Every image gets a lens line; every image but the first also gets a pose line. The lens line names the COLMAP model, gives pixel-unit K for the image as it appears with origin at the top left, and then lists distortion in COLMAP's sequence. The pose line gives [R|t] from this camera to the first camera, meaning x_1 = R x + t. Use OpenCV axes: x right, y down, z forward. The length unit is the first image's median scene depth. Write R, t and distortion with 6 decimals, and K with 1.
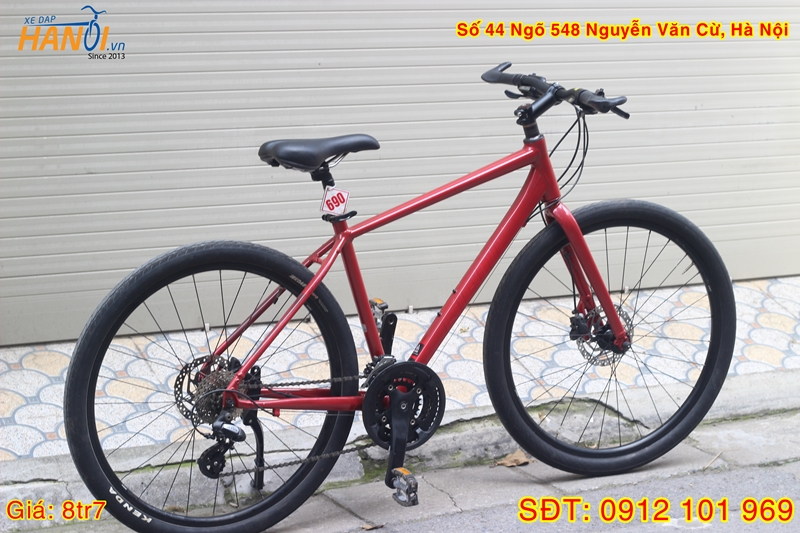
lens RADIAL K [[1955.1, 0, 401.6], [0, 1955.1, 263.4], [0, 0, 1]] dist [-0.165407, 0.000000]
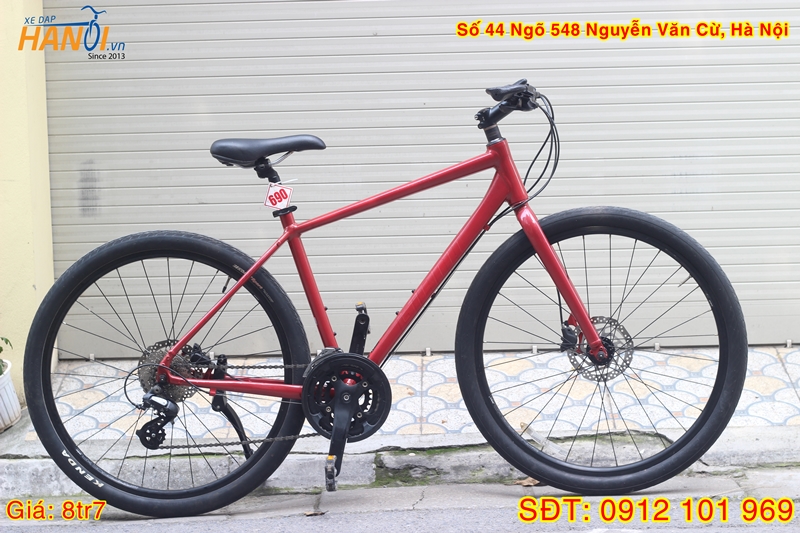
lens RADIAL K [[1955.1, 0, 400.1], [0, 1955.1, 268.8], [0, 0, 1]] dist [-0.165407, 0.000000]
pose [[0.877049, -0.006472, -0.480358, 0.510127], [-0.052209, 0.992703, -0.108699, 0.113710], [0.477556, 0.120413, 0.870311, 0.106047]]
